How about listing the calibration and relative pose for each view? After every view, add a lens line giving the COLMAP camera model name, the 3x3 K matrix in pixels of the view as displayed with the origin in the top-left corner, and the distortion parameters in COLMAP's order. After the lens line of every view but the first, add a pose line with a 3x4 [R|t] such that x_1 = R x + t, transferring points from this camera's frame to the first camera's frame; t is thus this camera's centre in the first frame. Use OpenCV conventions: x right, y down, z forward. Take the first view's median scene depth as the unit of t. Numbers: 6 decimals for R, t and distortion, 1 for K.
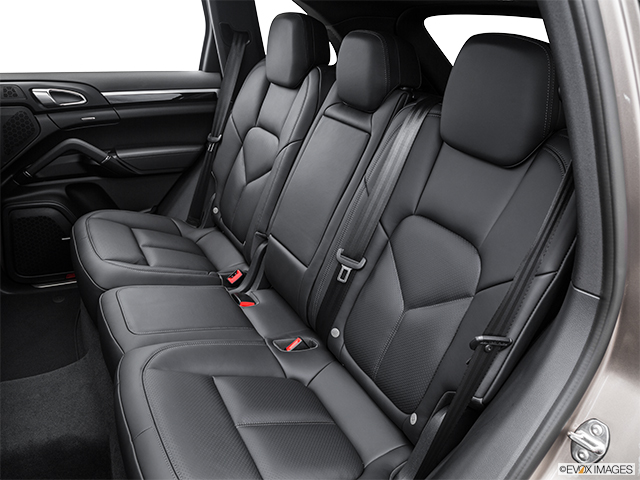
lens RADIAL K [[493.4, 0, 320.0], [0, 493.4, 240.0], [0, 0, 1]] dist [-0.127211, 0.067276]
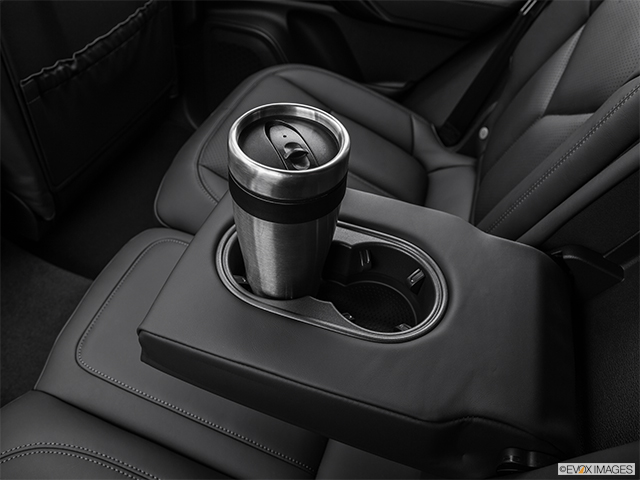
lens RADIAL K [[493.4, 0, 320.0], [0, 493.4, 240.0], [0, 0, 1]] dist [-0.127211, 0.067276]
pose [[0.673911, 0.497248, -0.546432, 0.003976], [-0.290006, 0.858286, 0.423370, -0.140633], [0.679515, -0.126845, 0.722614, 0.549974]]
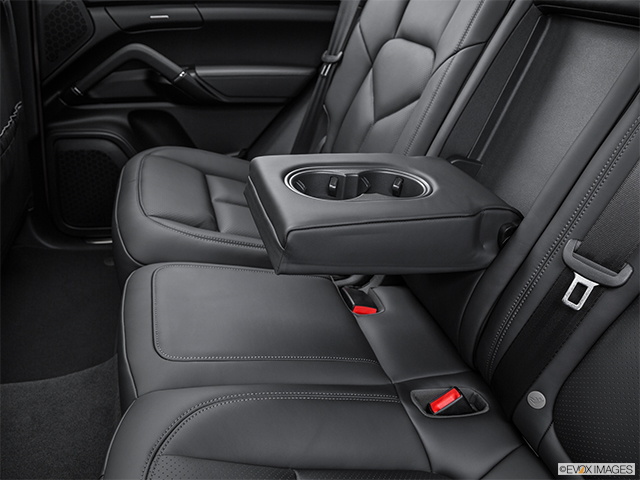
lens RADIAL K [[493.4, 0, 320.0], [0, 493.4, 240.0], [0, 0, 1]] dist [-0.127211, 0.067276]
pose [[0.975690, 0.102577, -0.193665, -0.077646], [-0.090073, 0.993305, 0.072327, 0.004081], [0.199788, -0.053124, 0.978398, 0.329545]]
